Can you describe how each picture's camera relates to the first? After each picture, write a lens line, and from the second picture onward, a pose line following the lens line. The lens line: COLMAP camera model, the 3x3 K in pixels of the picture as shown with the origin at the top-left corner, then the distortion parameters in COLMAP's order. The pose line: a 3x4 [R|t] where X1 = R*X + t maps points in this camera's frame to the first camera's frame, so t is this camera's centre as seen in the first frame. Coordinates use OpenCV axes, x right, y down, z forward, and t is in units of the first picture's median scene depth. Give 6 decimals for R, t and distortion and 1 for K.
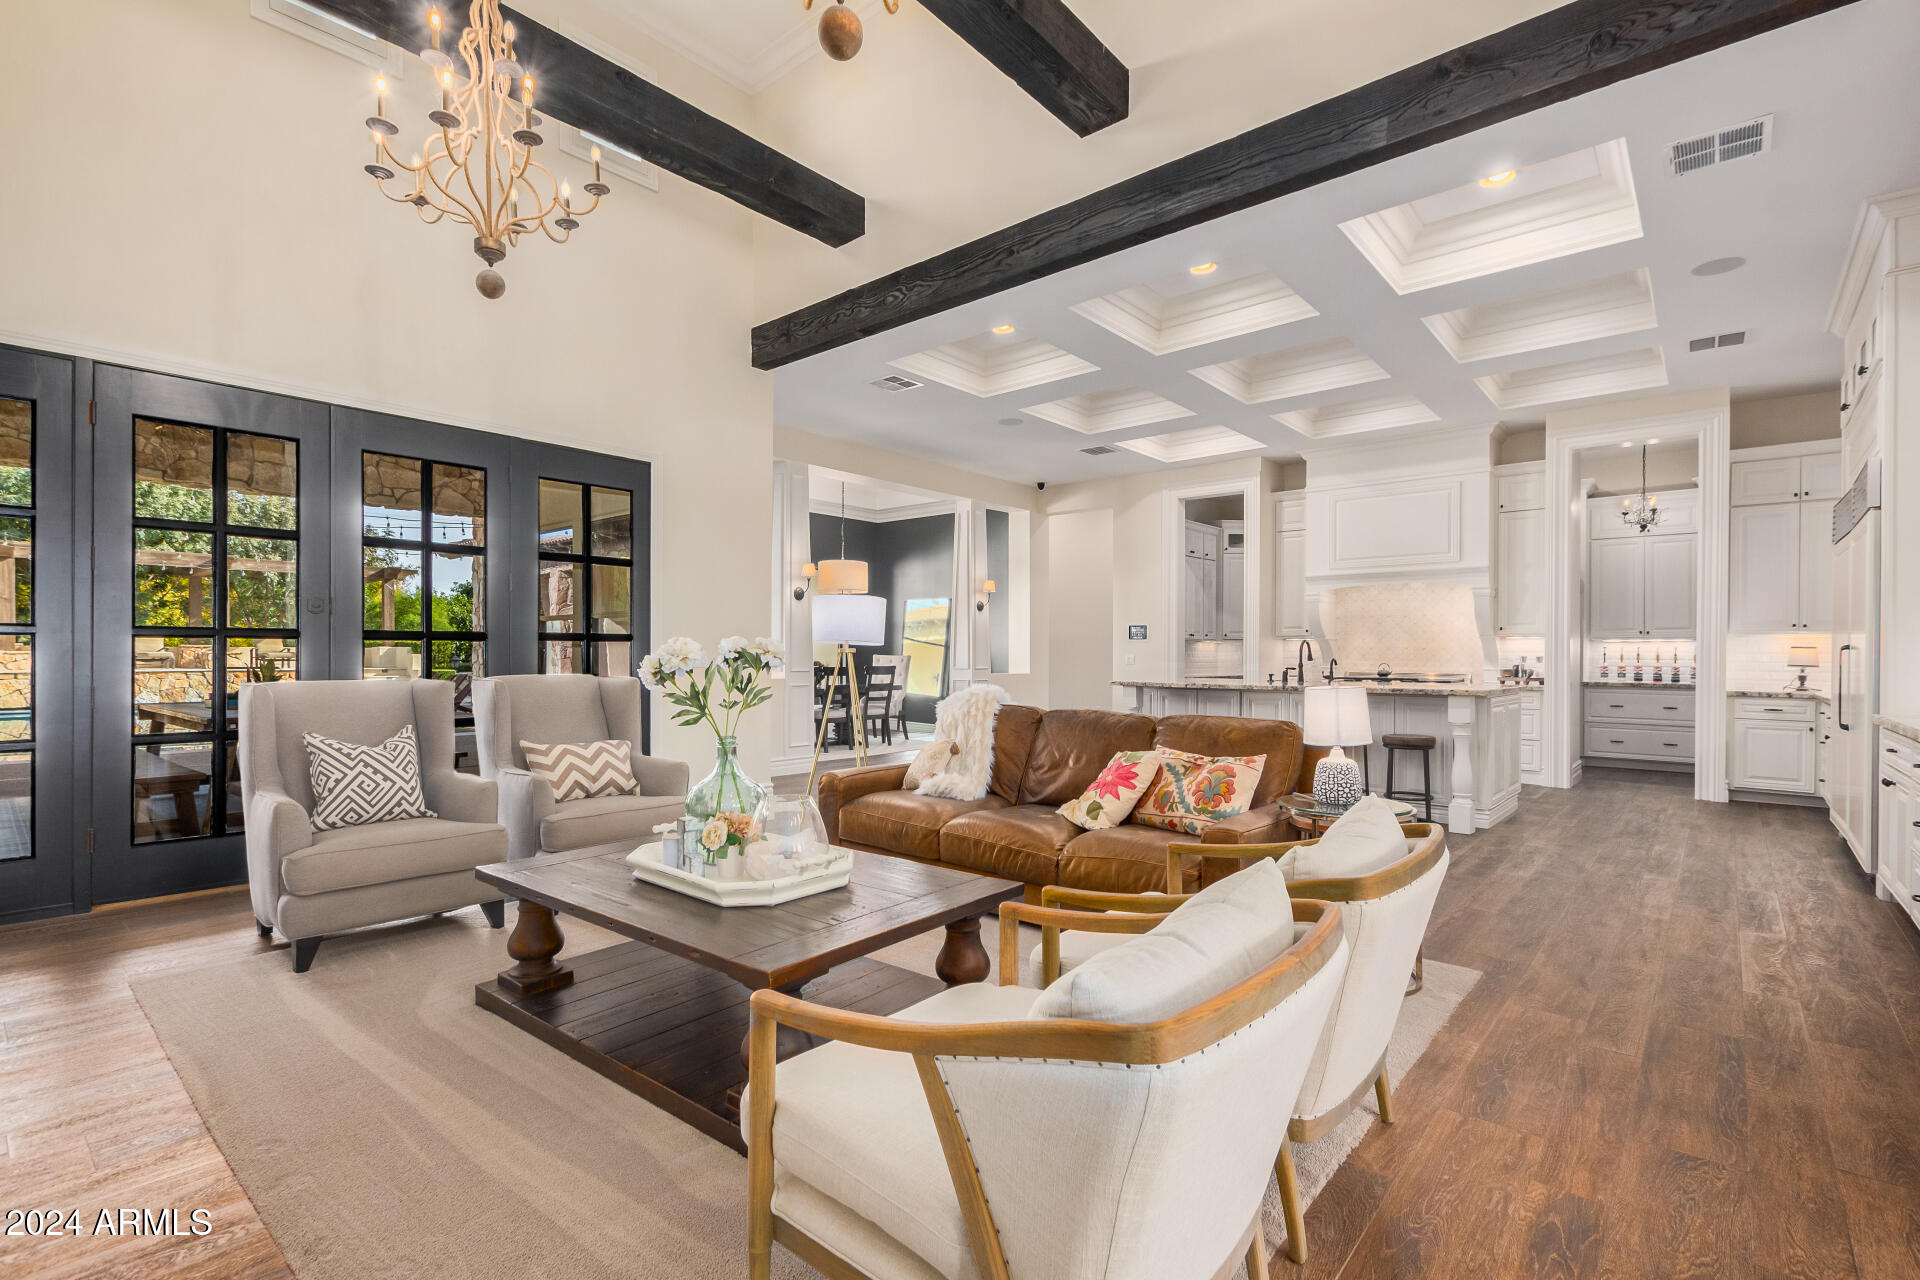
lens RADIAL K [[885.2, 0, 965.6], [0, 885.2, 665.3], [0, 0, 1]] dist [0.015471, -0.007765]
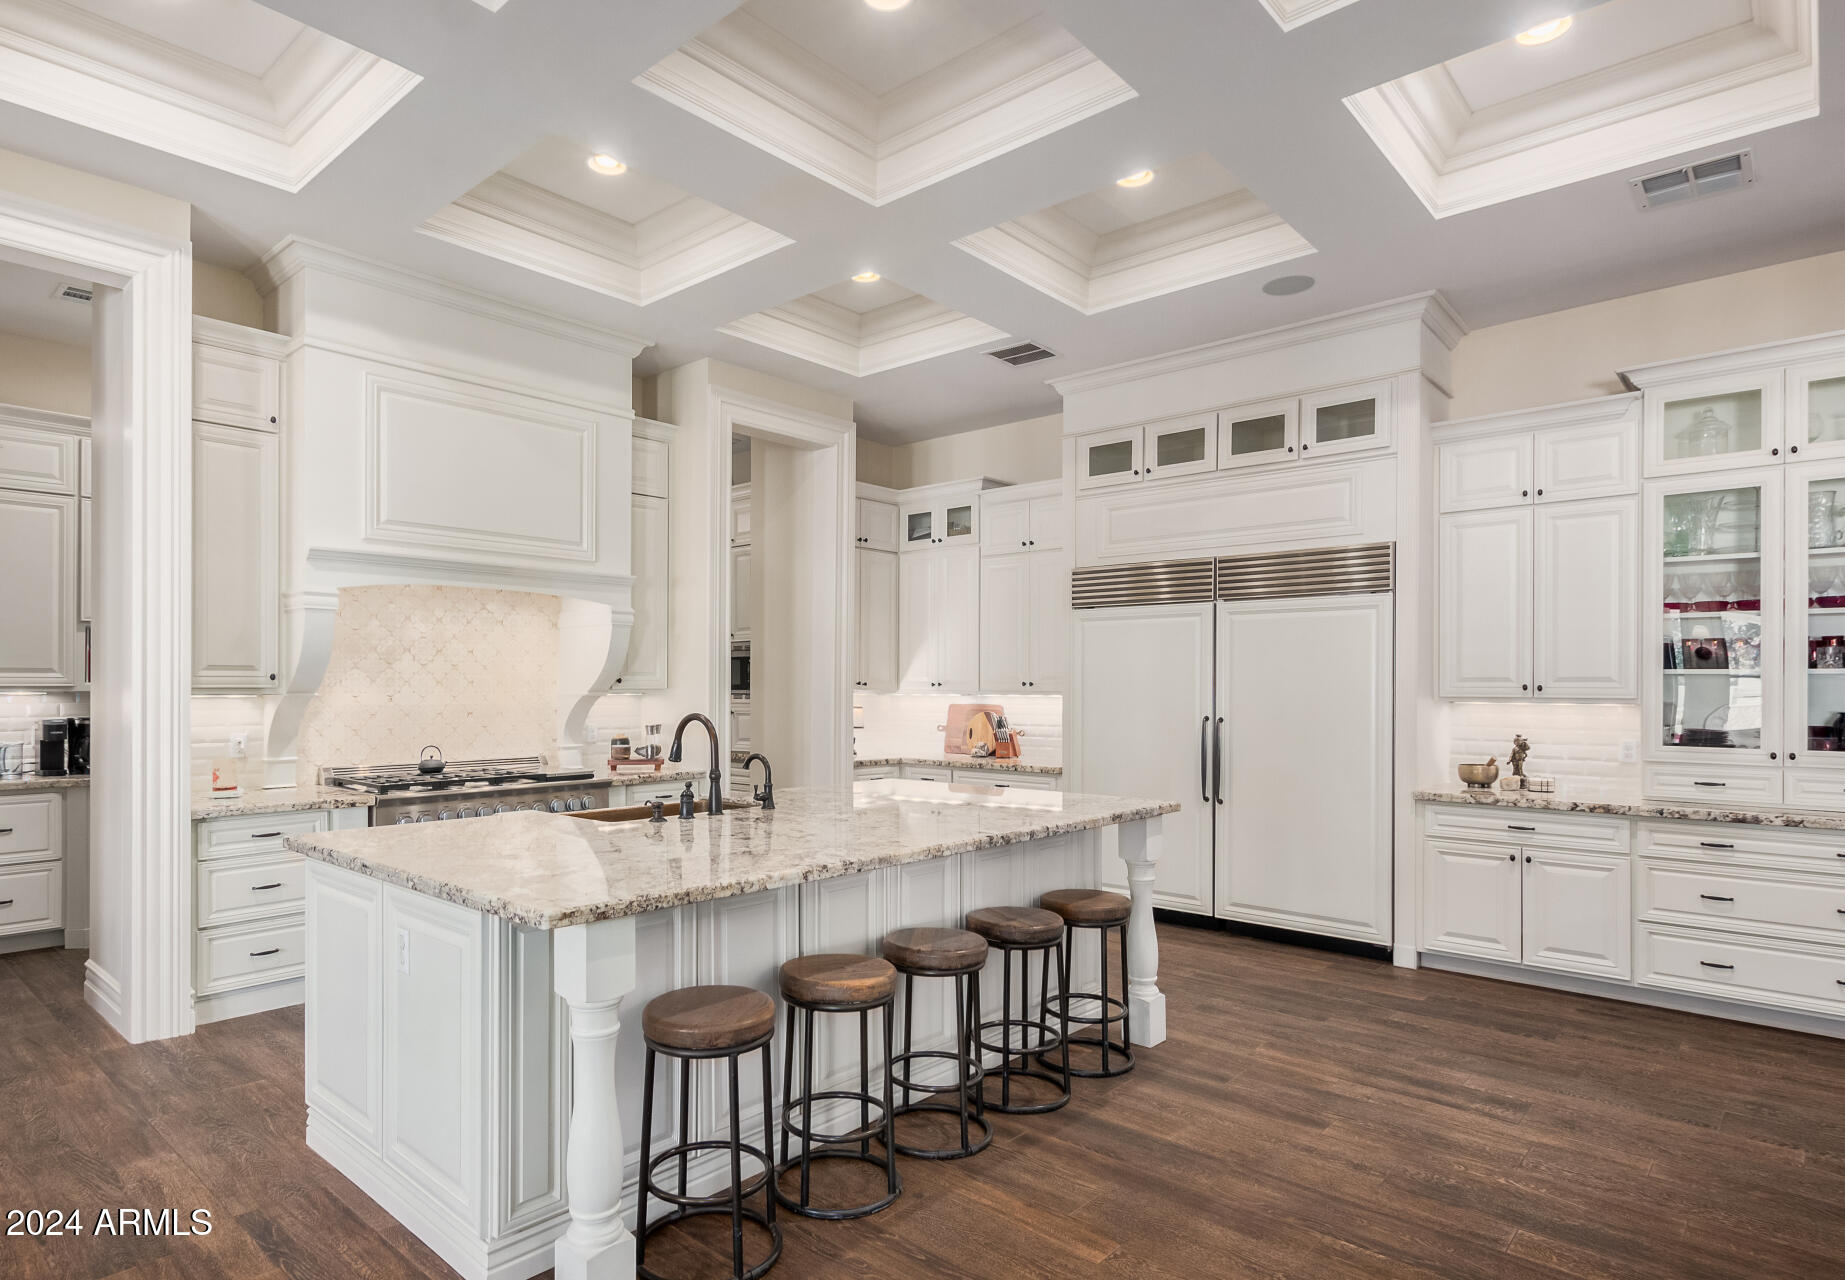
lens RADIAL K [[1031.7, 0, 868.0], [0, 1031.7, 696.4], [0, 0, 1]] dist [0.003736, 0.000445]
pose [[0.040979, -0.013531, 0.999068, -0.102941], [0.009128, 0.999872, 0.013167, -0.038360], [-0.999118, 0.008580, 0.041097, 0.805667]]
